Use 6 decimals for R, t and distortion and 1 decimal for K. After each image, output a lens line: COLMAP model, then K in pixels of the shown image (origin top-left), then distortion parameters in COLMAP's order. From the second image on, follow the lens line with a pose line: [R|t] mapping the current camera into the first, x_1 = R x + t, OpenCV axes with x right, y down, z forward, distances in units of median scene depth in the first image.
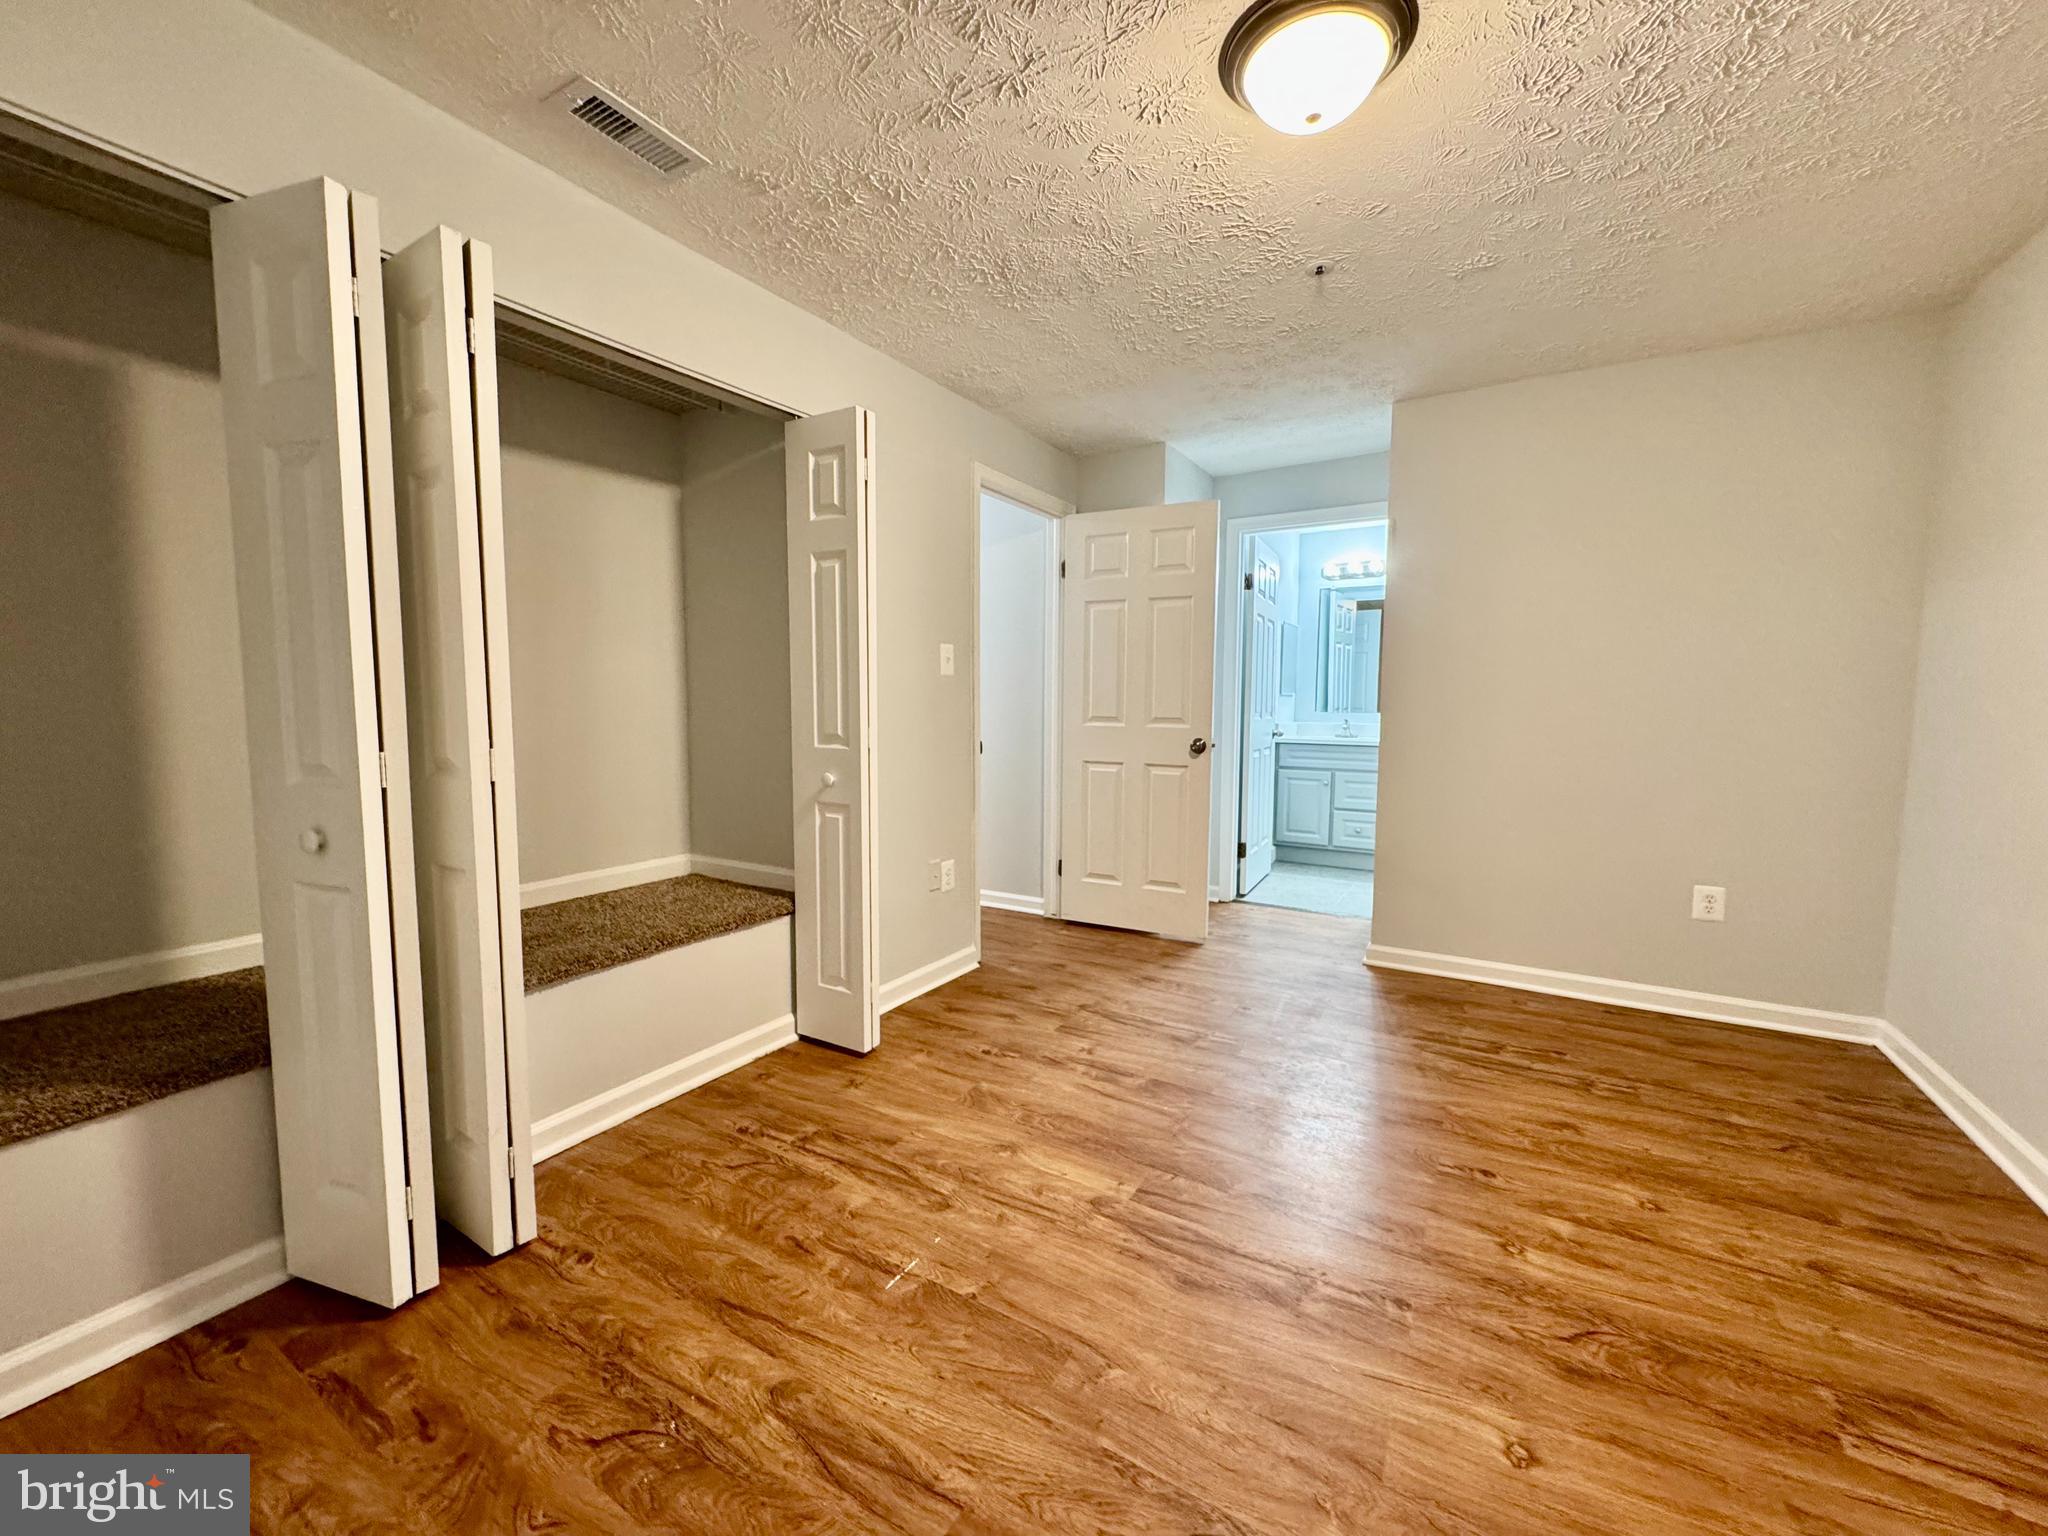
lens RADIAL K [[813.7, 0, 1023.8], [0, 813.7, 769.4], [0, 0, 1]] dist [-0.001662, -0.000145]
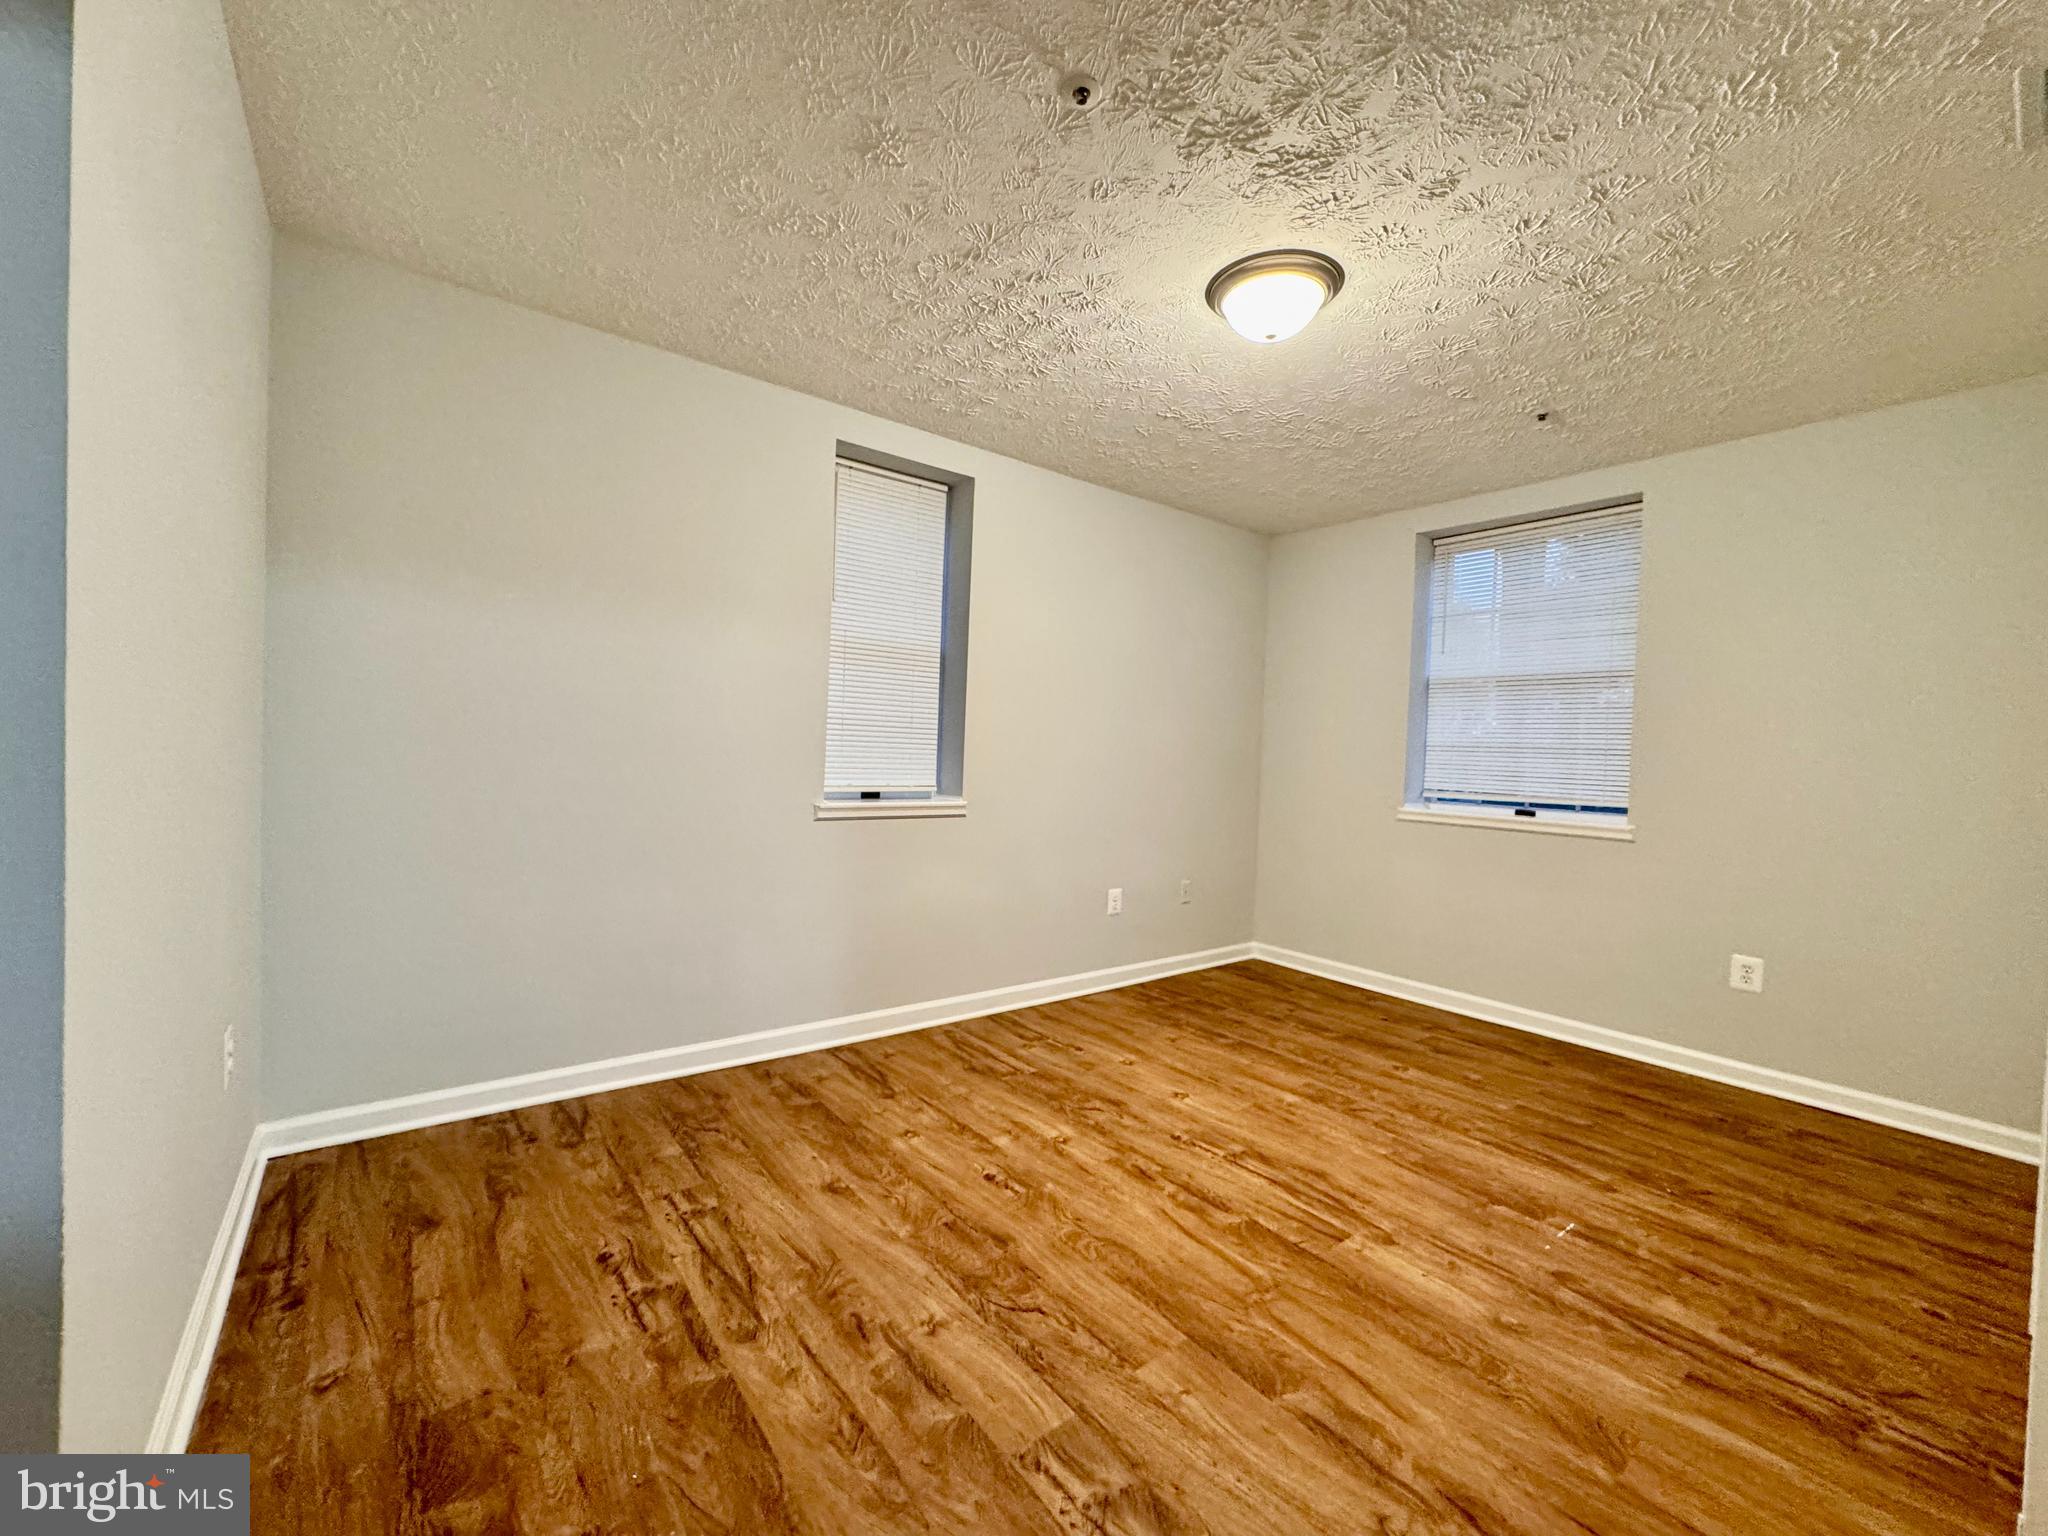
lens RADIAL K [[813.7, 0, 1023.8], [0, 813.7, 769.4], [0, 0, 1]] dist [-0.001662, -0.000145]
pose [[-0.931835, -0.045074, 0.360073, 0.175795], [-0.007388, 0.994407, 0.105361, -0.165824], [-0.362808, 0.095519, -0.926955, 2.069375]]
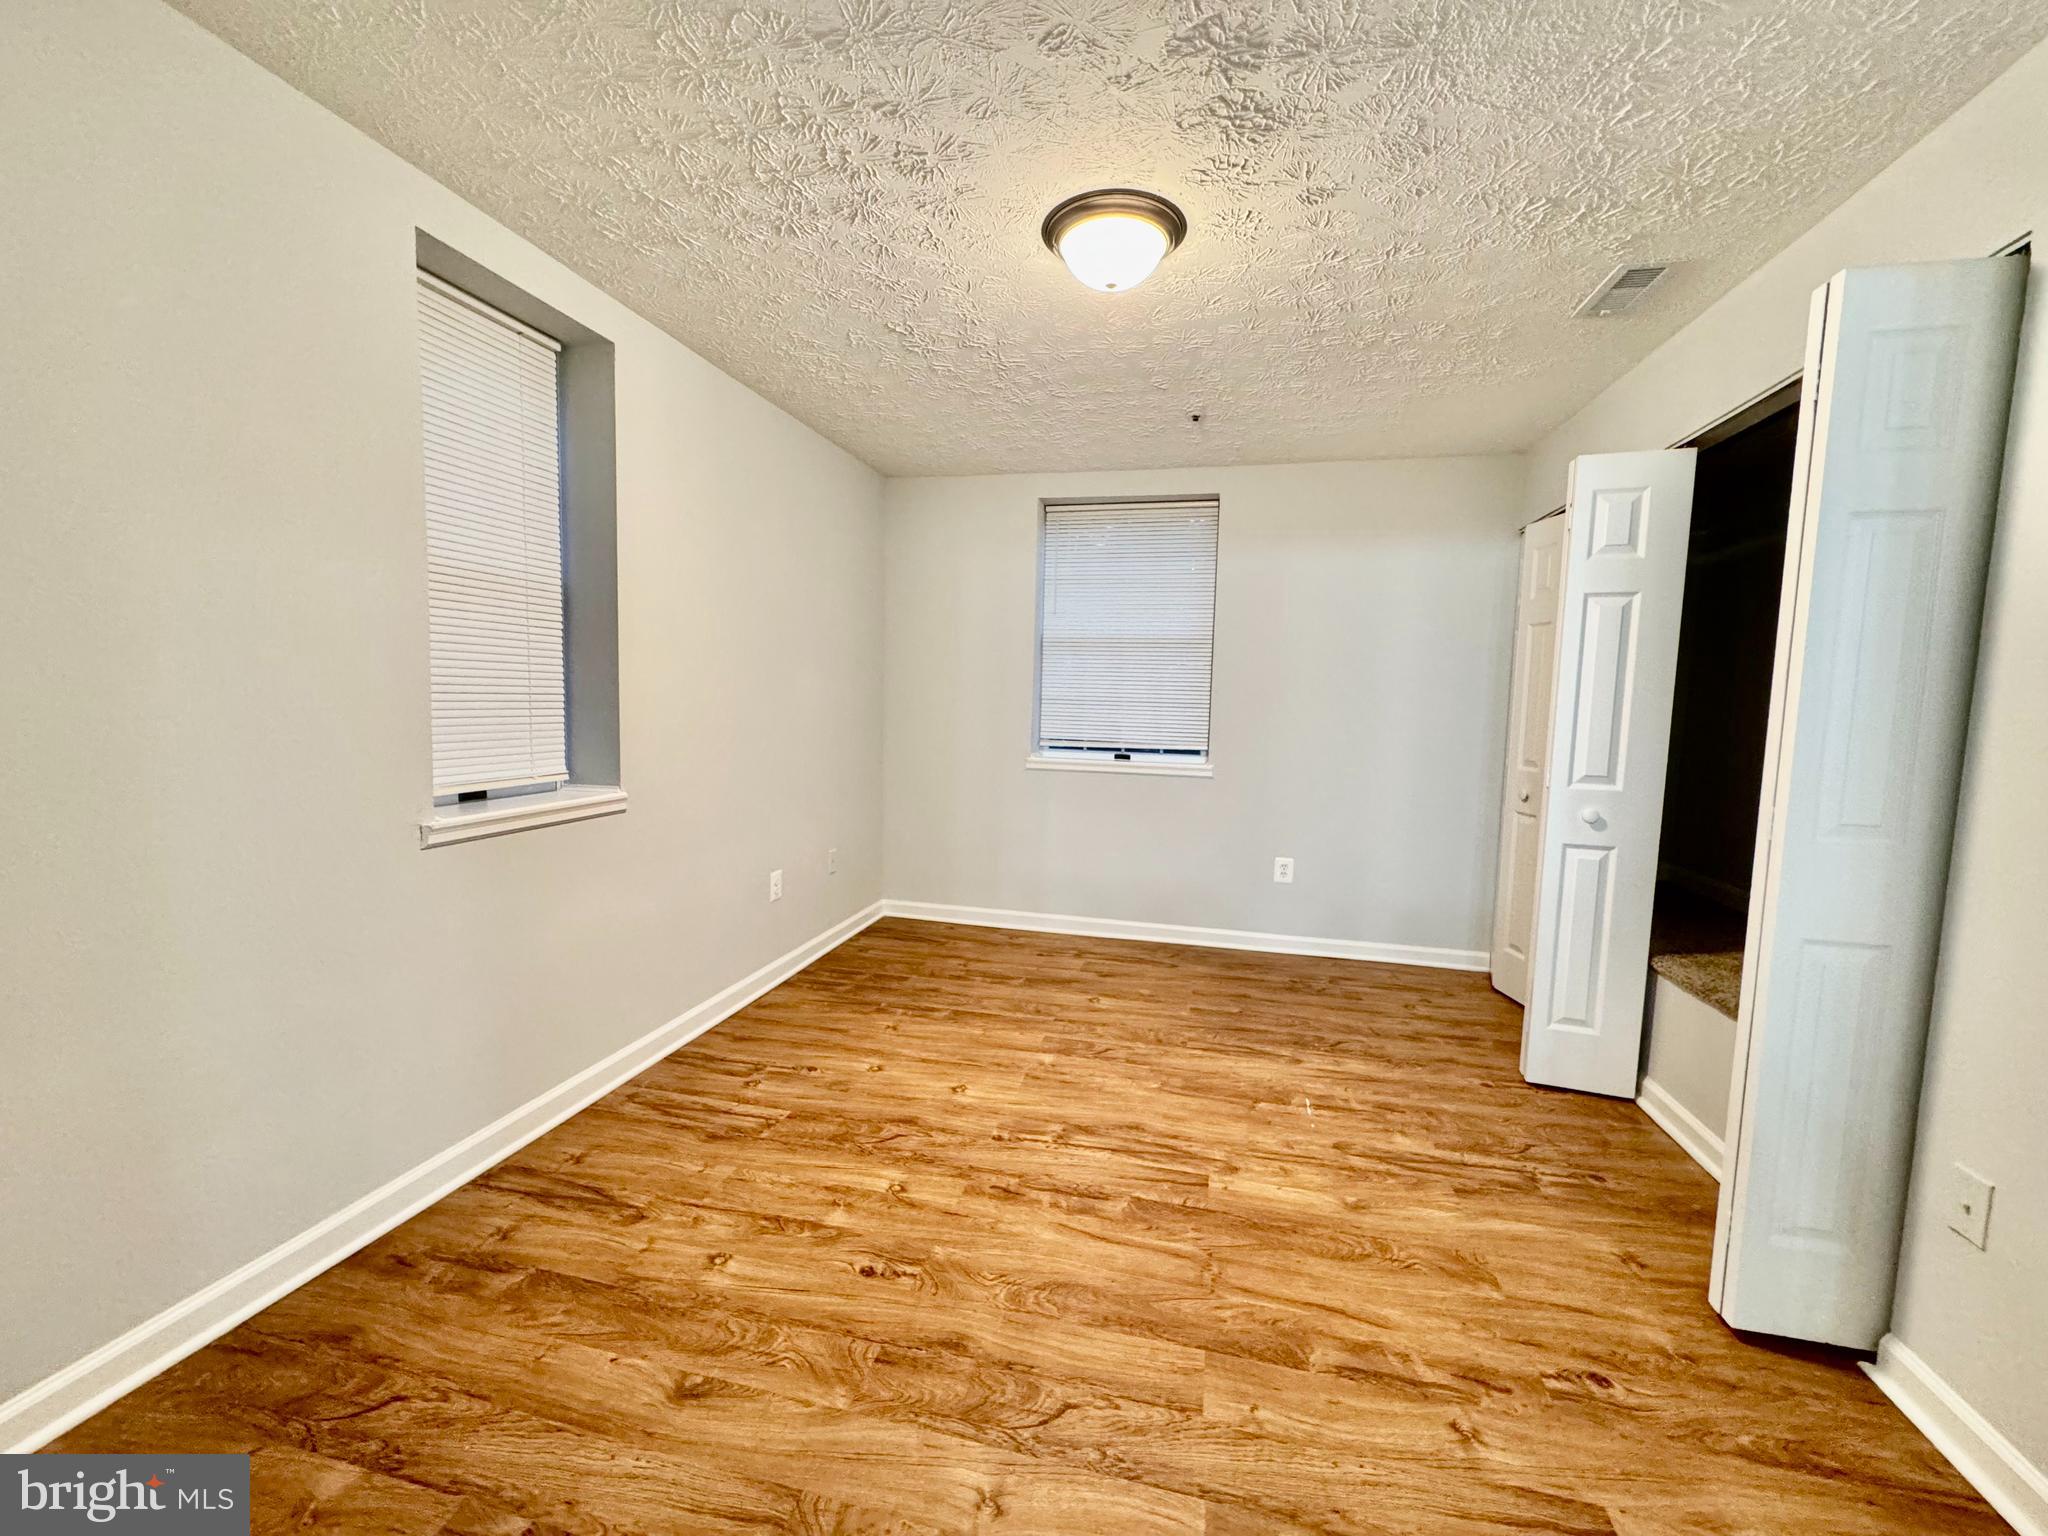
lens RADIAL K [[813.7, 0, 1023.8], [0, 813.7, 769.4], [0, 0, 1]] dist [-0.001662, -0.000145]
pose [[-0.954147, -0.000919, -0.299337, 0.720147], [-0.054527, 0.983798, 0.170788, -0.206996], [0.294330, 0.179279, -0.938738, 1.899992]]
